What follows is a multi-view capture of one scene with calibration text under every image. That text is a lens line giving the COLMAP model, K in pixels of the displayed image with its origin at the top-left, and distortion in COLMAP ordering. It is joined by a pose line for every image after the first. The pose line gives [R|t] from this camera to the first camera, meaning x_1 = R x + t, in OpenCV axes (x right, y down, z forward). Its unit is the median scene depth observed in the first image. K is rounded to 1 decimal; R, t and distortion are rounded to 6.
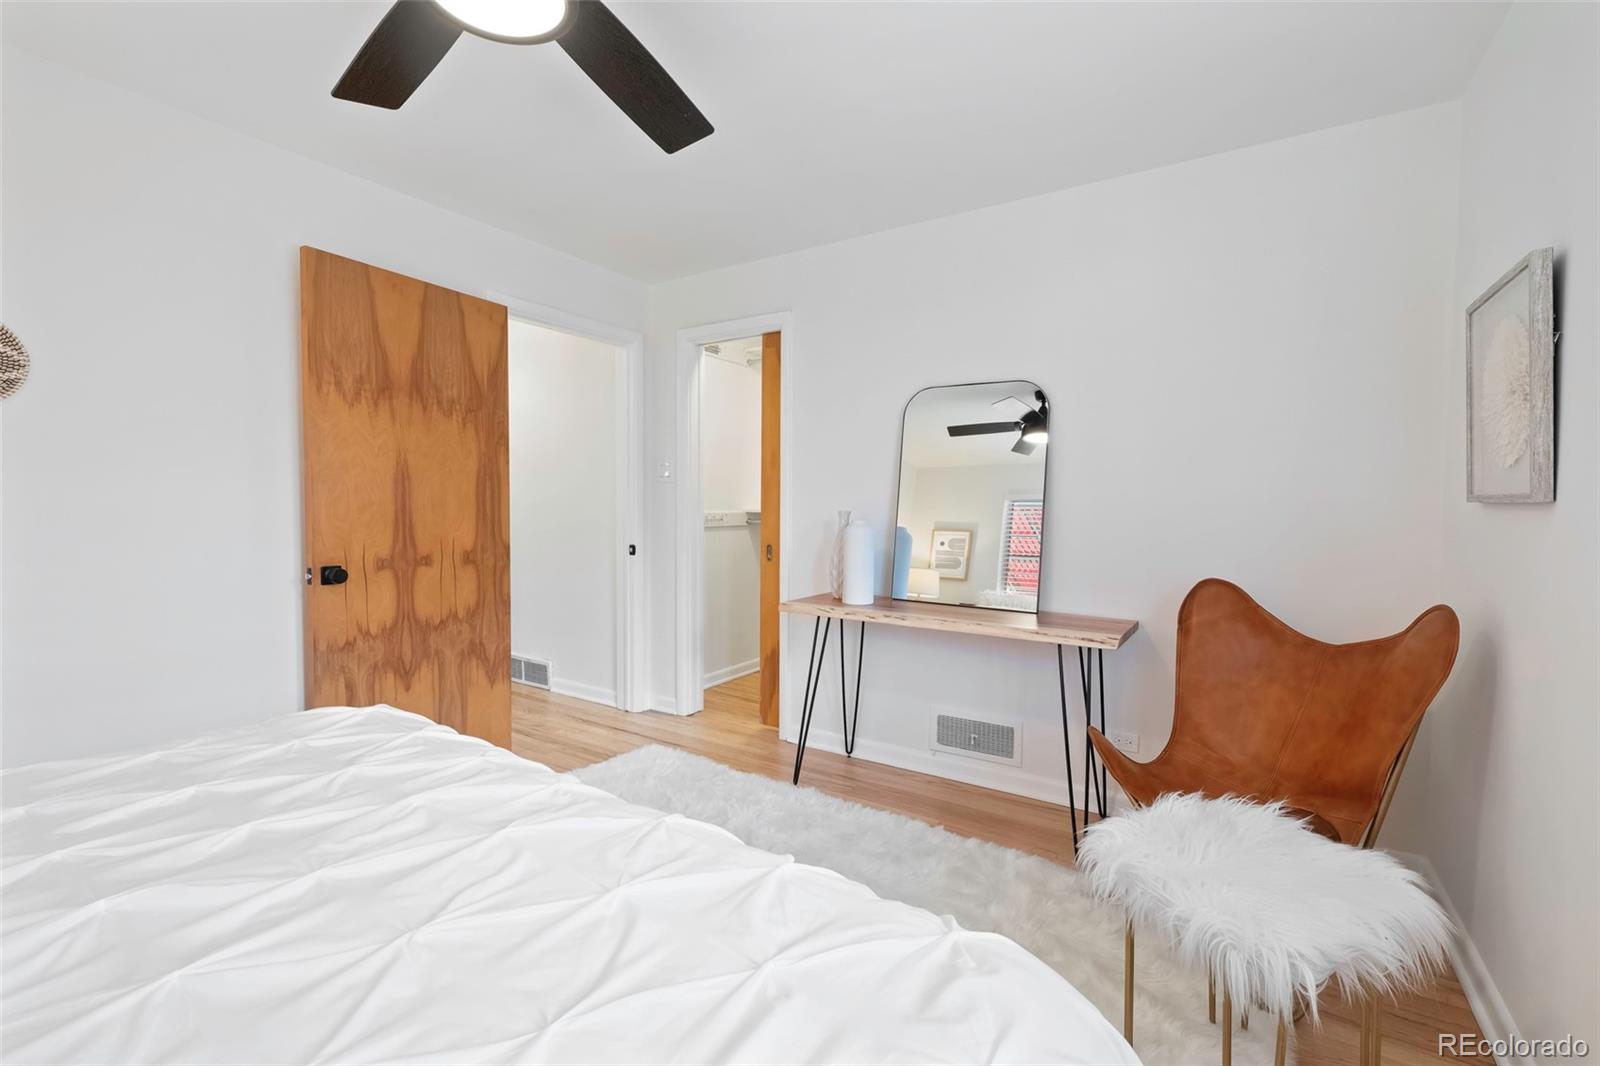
lens RADIAL K [[679.7, 0, 784.4], [0, 679.7, 530.7], [0, 0, 1]] dist [0.000999, -0.000149]
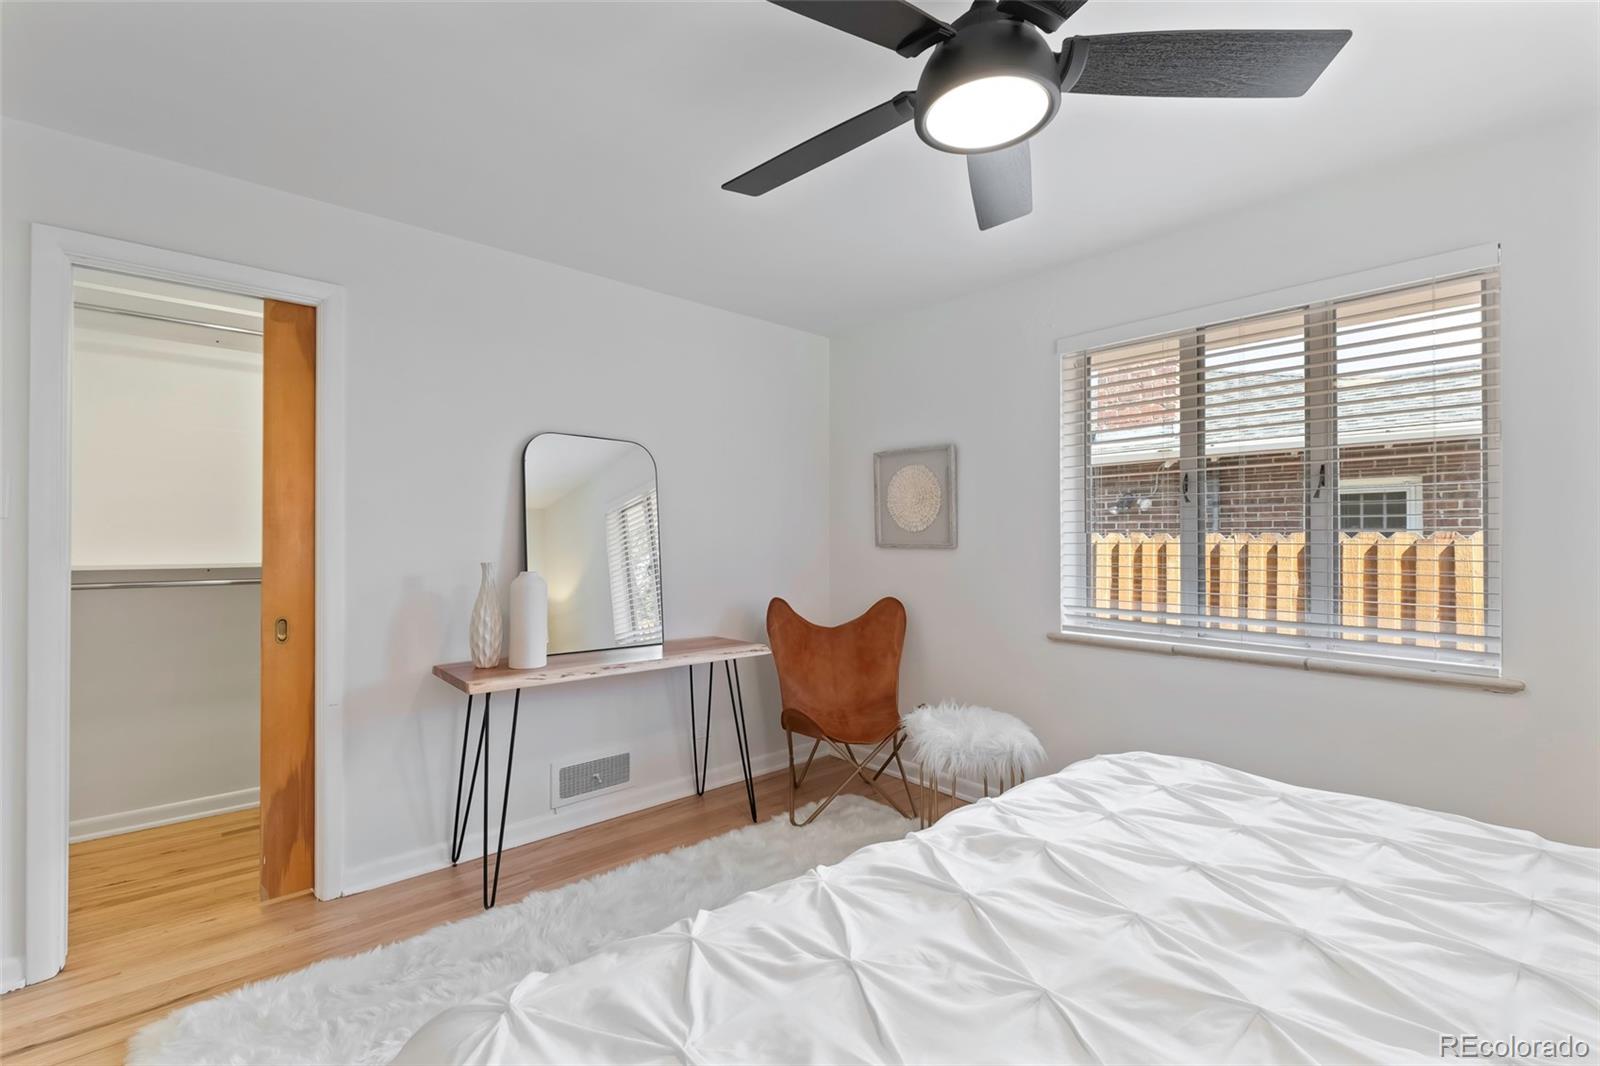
lens RADIAL K [[679.7, 0, 784.4], [0, 679.7, 530.7], [0, 0, 1]] dist [0.000999, -0.000149]
pose [[0.250478, 0.027964, 0.967718, -0.660126], [0.041768, 0.998340, -0.039660, -0.018429], [-0.967221, 0.050353, 0.248895, 0.438592]]
